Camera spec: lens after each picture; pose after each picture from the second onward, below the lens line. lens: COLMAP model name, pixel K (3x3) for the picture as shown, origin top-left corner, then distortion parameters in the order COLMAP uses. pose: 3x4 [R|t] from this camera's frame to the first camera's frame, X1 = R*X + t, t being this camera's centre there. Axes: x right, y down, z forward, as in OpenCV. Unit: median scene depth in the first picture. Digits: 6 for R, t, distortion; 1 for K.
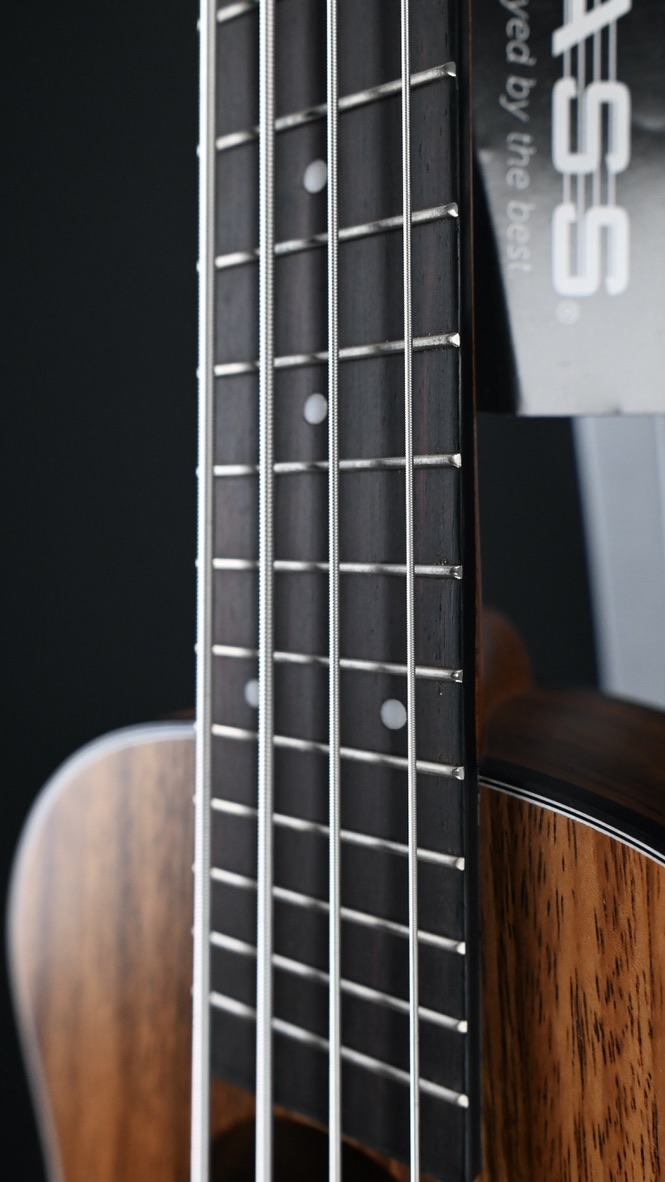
lens RADIAL K [[930.0, 0, 302.2], [0, 930.0, 591.2], [0, 0, 1]] dist [0.004357, -0.005245]
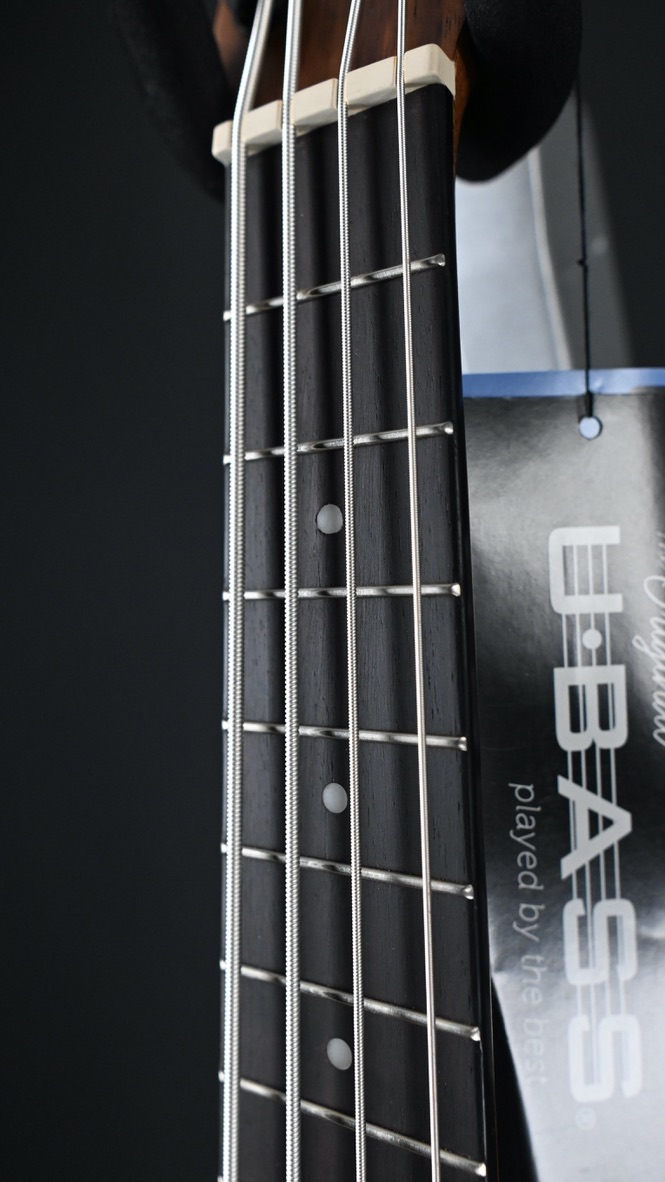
lens RADIAL K [[818.7, 0, 332.2], [0, 818.7, 573.3], [0, 0, 1]] dist [0.008147, -0.009233]
pose [[0.999795, -0.014900, 0.013726, 0.002568], [0.016237, 0.994538, -0.103105, -0.815496], [-0.012114, 0.103307, 0.994576, 0.043337]]
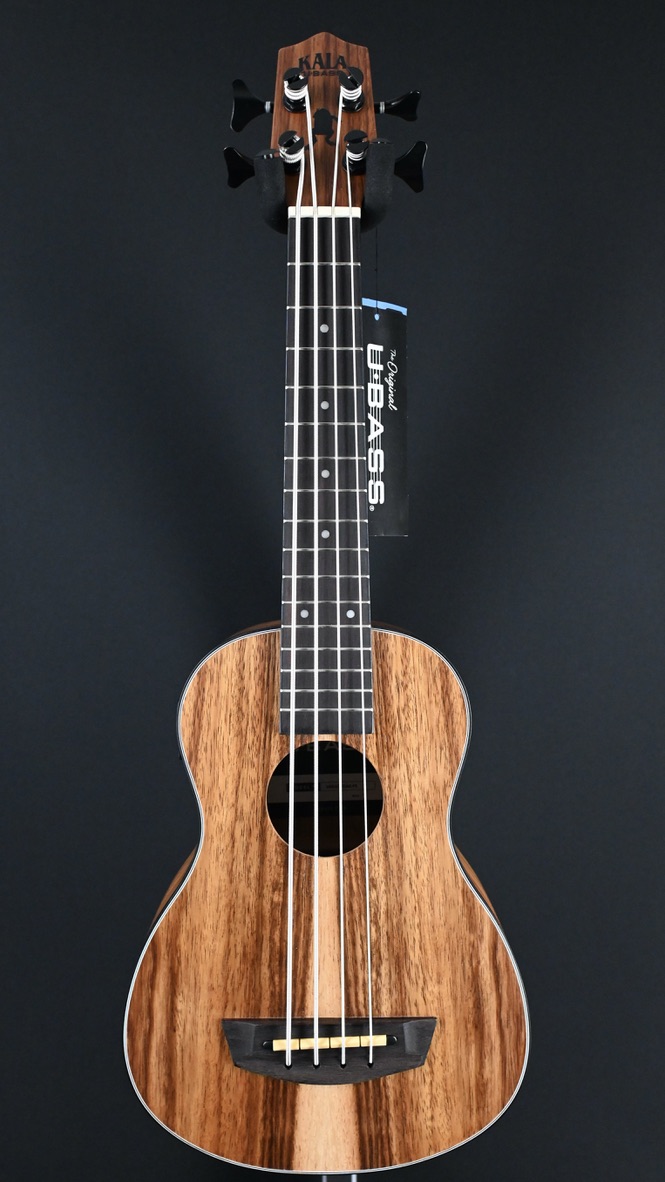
lens RADIAL K [[818.7, 0, 332.2], [0, 818.7, 573.3], [0, 0, 1]] dist [0.008147, -0.009233]
pose [[0.827164, -0.014182, 0.561781, -1.718988], [0.046898, 0.997936, -0.043859, 0.100792], [-0.560000, 0.062625, 0.826123, -1.632870]]
